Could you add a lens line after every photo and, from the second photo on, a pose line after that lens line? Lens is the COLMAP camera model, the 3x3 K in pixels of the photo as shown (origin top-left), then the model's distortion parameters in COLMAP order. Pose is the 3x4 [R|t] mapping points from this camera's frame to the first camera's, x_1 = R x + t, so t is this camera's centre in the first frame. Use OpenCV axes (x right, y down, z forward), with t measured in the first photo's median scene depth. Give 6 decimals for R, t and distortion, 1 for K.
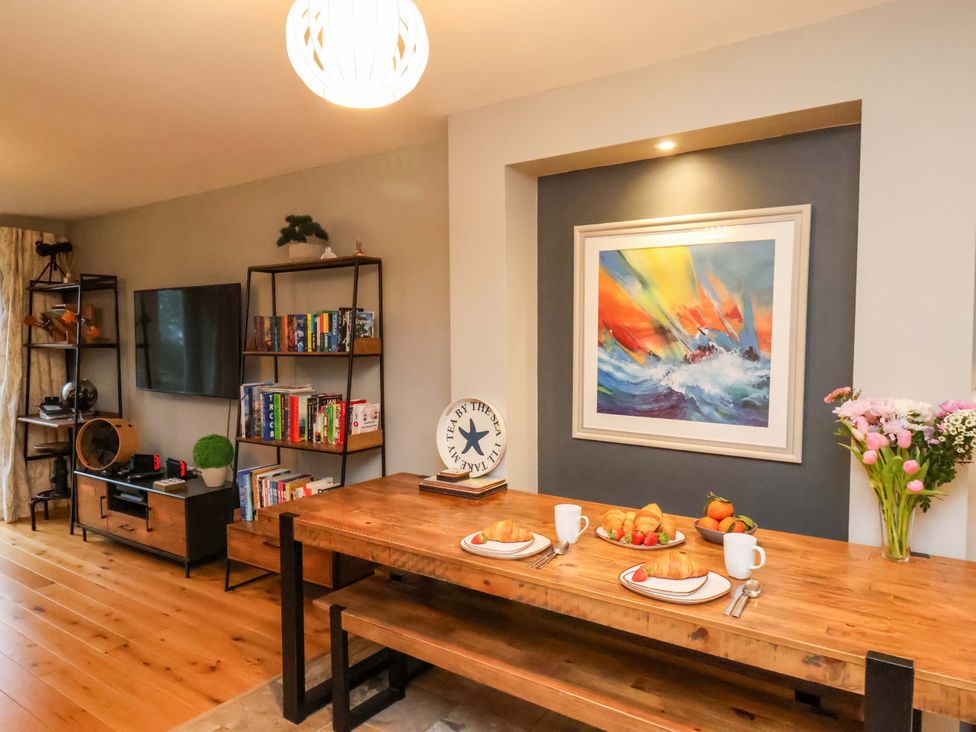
lens RADIAL K [[655.9, 0, 491.6], [0, 655.9, 380.9], [0, 0, 1]] dist [0.011715, 0.002102]
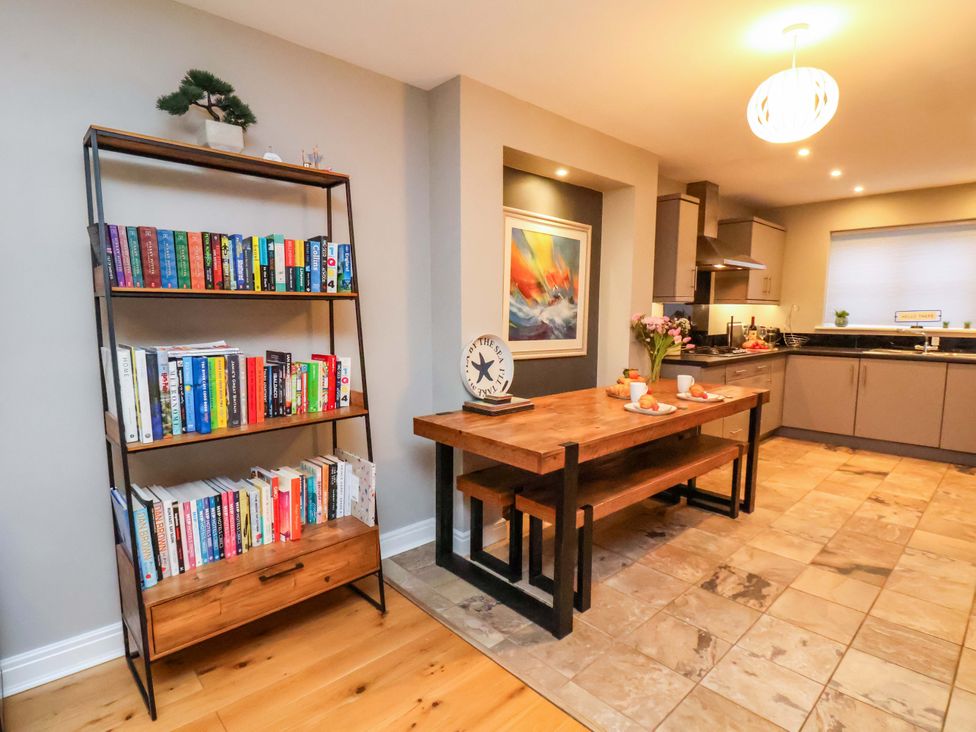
lens RADIAL K [[517.1, 0, 478.1], [0, 517.1, 372.2], [0, 0, 1]] dist [0.008522, -0.005916]
pose [[0.207707, -0.110226, 0.971961, -0.945456], [0.058167, 0.993264, 0.100212, -0.000970], [-0.976460, 0.035721, 0.212719, 0.806990]]
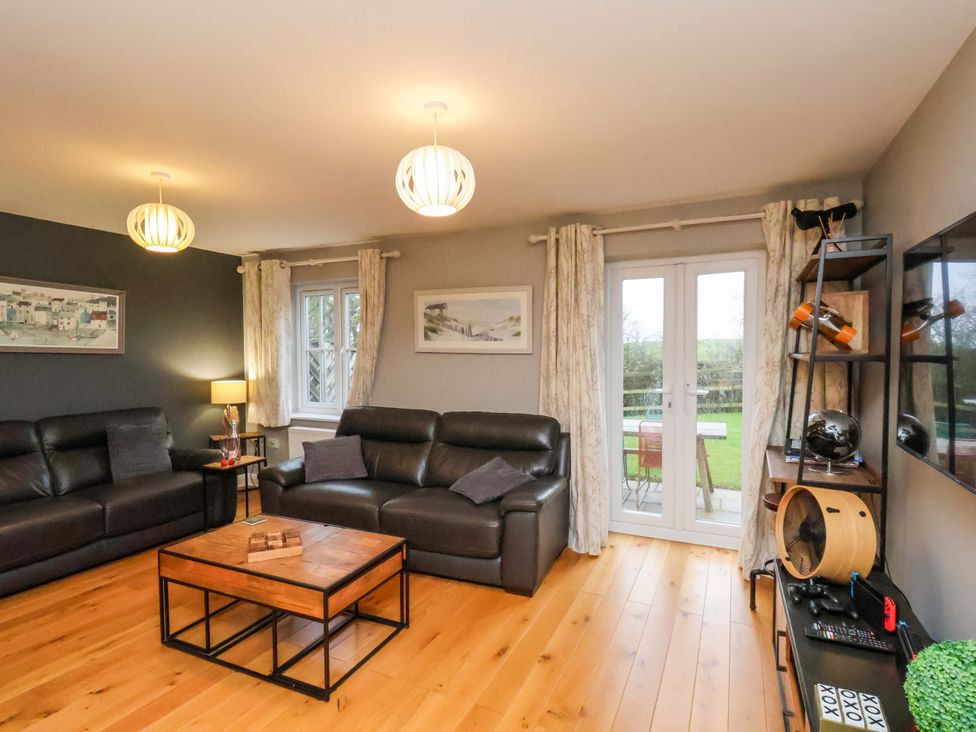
lens RADIAL K [[517.1, 0, 478.1], [0, 517.1, 372.2], [0, 0, 1]] dist [0.008522, -0.005916]
pose [[0.148023, 0.044581, -0.987979, -0.329331], [-0.059490, 0.997576, 0.036101, -0.066181], [0.987193, 0.053431, 0.150316, 1.056257]]
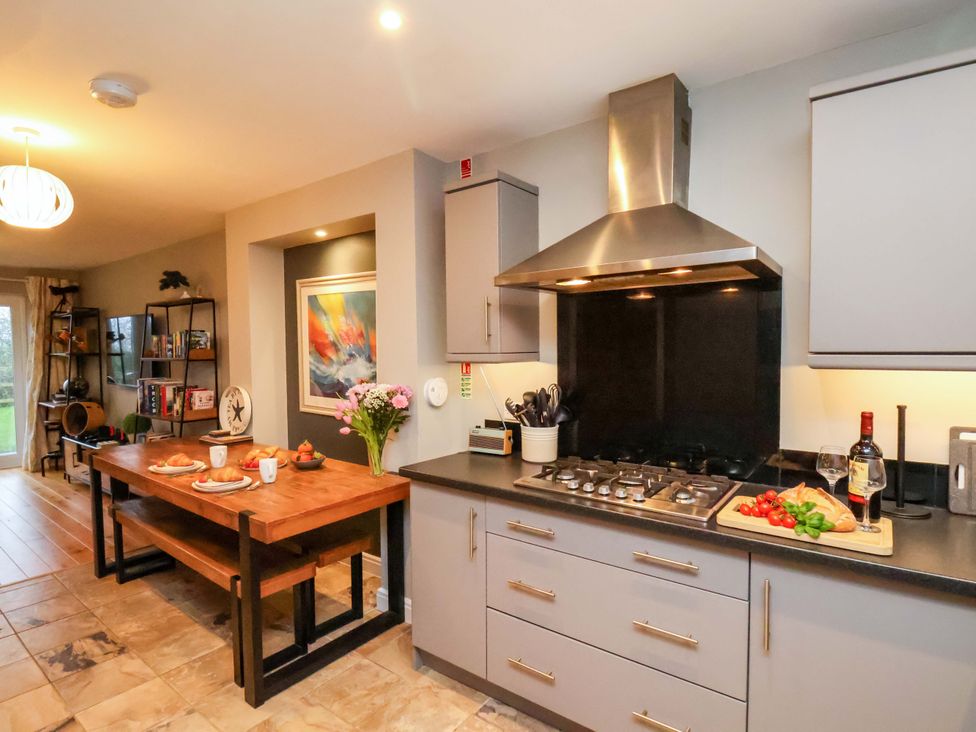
lens RADIAL K [[517.1, 0, 478.1], [0, 517.1, 372.2], [0, 0, 1]] dist [0.008522, -0.005916]
pose [[0.998726, -0.000688, -0.050459, 0.621638], [-0.000182, 0.999851, -0.017246, 0.012974], [0.050463, 0.017233, 0.998577, -0.240801]]
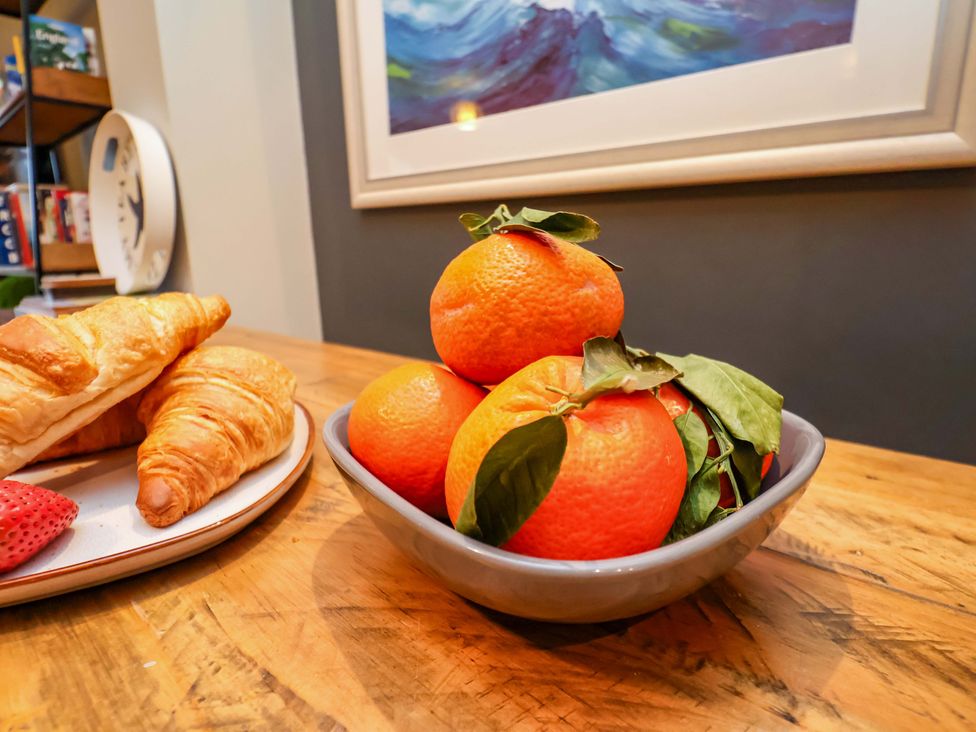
lens RADIAL K [[517.1, 0, 478.1], [0, 517.1, 372.2], [0, 0, 1]] dist [0.008522, -0.005916]
pose [[0.993887, 0.008697, -0.110058, 0.249526], [0.010520, 0.984896, 0.172829, 0.137846], [0.109899, -0.172930, 0.978784, 0.638787]]
